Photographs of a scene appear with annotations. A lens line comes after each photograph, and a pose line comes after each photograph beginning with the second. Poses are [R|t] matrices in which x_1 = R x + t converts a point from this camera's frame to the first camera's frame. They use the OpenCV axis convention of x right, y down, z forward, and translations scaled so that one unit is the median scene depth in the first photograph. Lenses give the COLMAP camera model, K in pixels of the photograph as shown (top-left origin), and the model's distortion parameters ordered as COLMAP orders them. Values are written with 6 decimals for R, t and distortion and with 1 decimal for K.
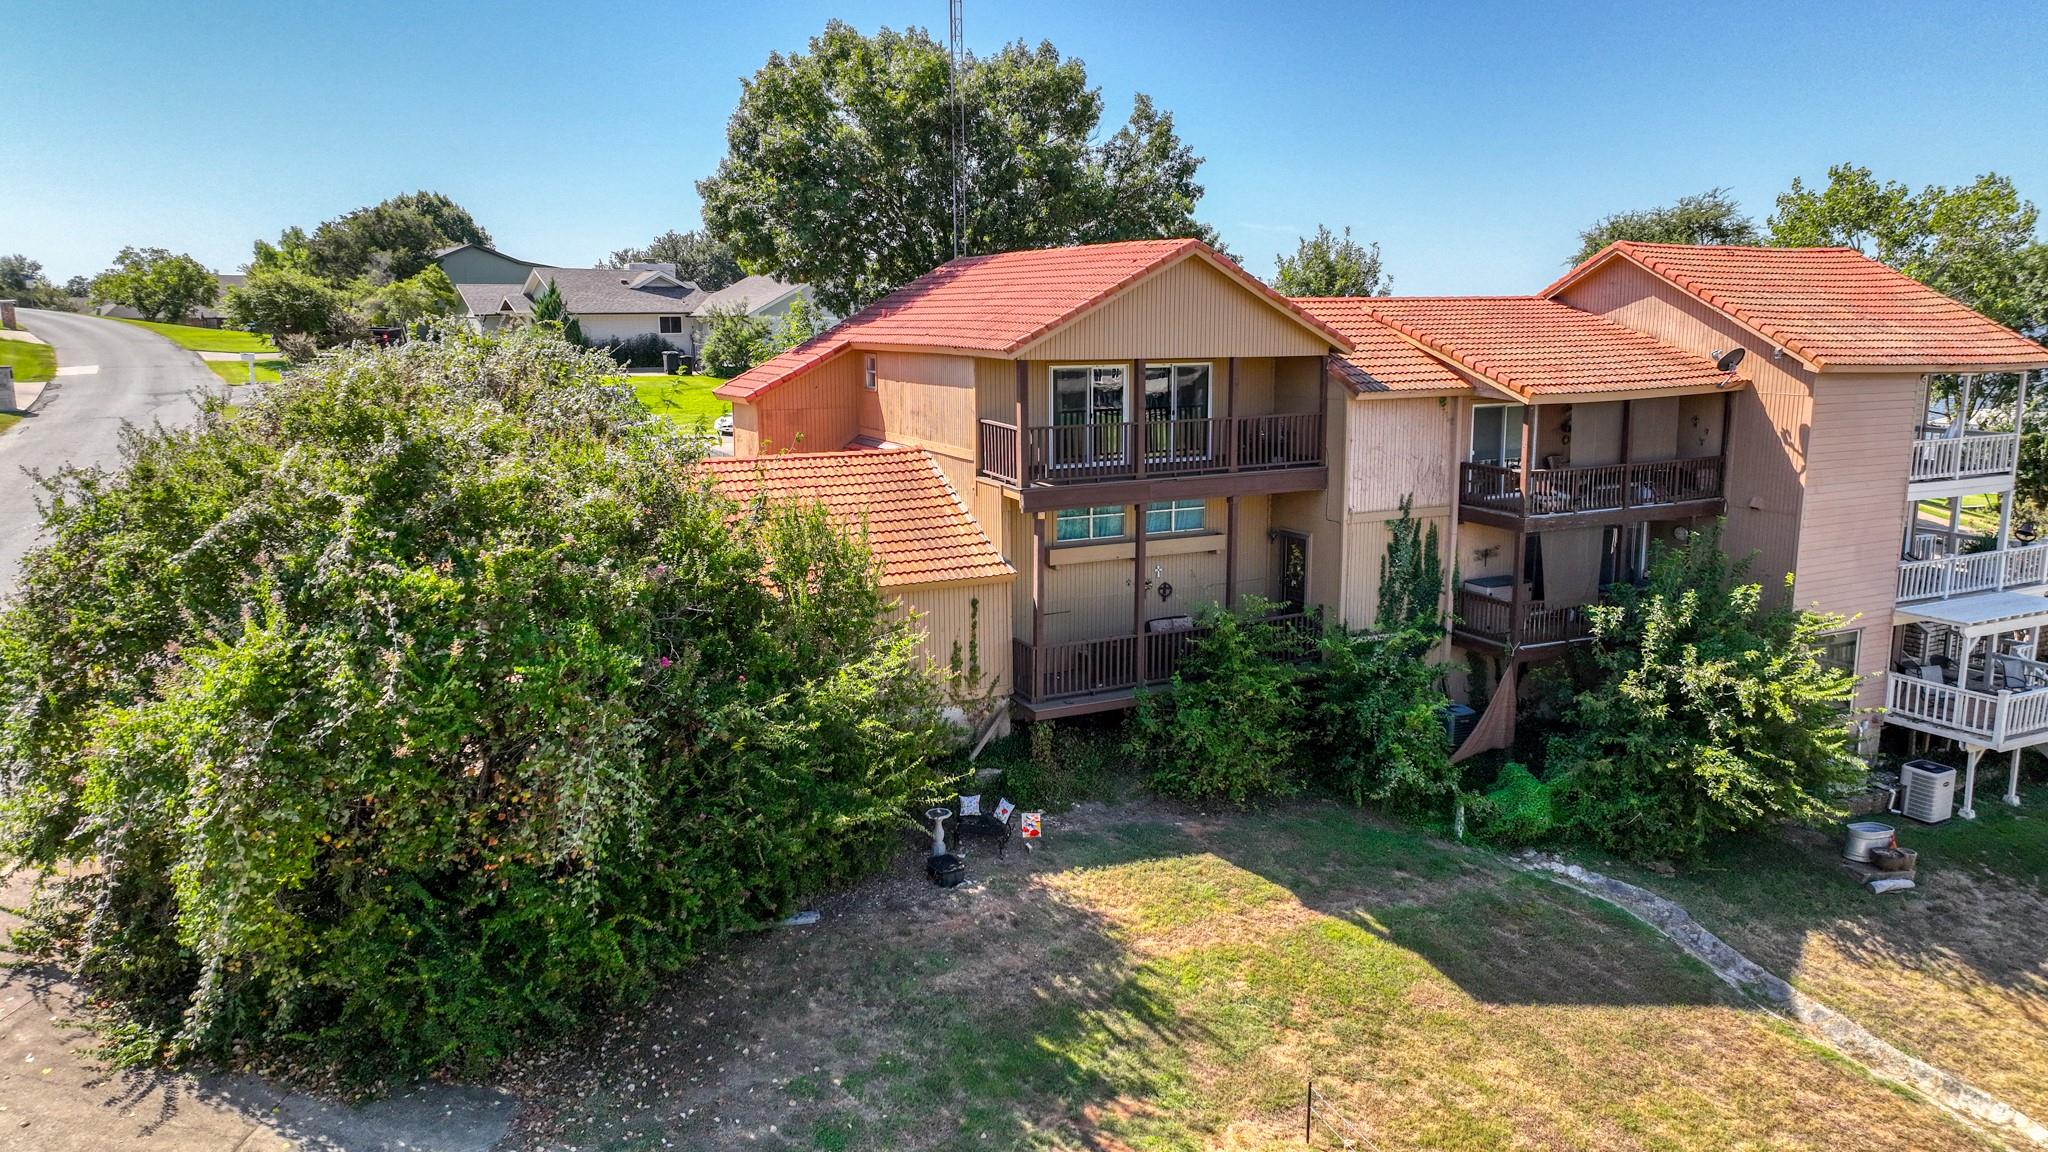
lens RADIAL K [[1430.1, 0, 1023.7], [0, 1430.1, 570.4], [0, 0, 1]] dist [0.004610, 0.012679]
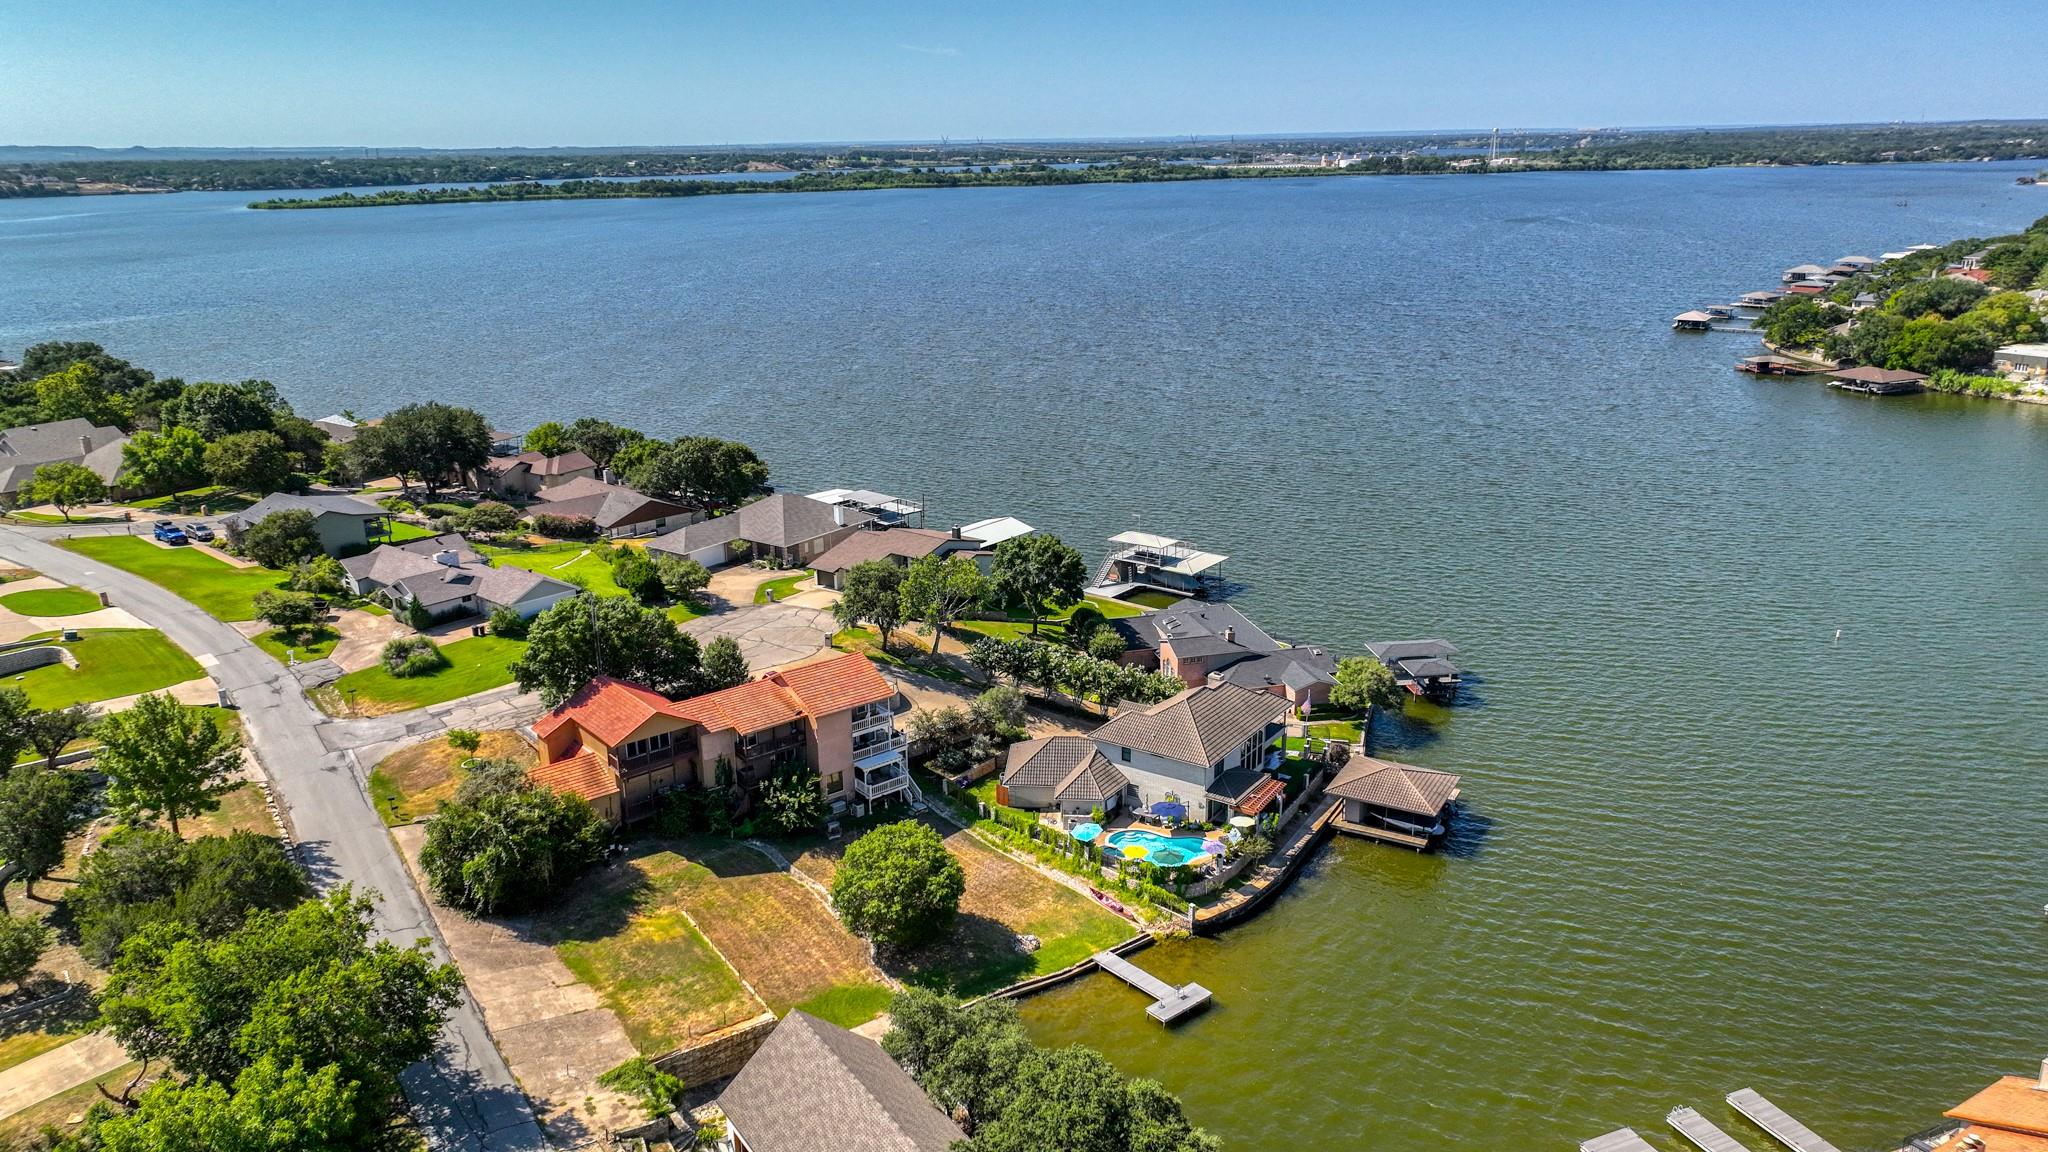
lens RADIAL K [[1430.1, 0, 1029.7], [0, 1430.1, 579.9], [0, 0, 1]] dist [0.004610, 0.012679]
pose [[0.972880, -0.068020, 0.221083, 0.283783], [0.040419, 0.991072, 0.127057, -1.113678], [-0.227751, -0.114676, 0.966943, -3.338210]]
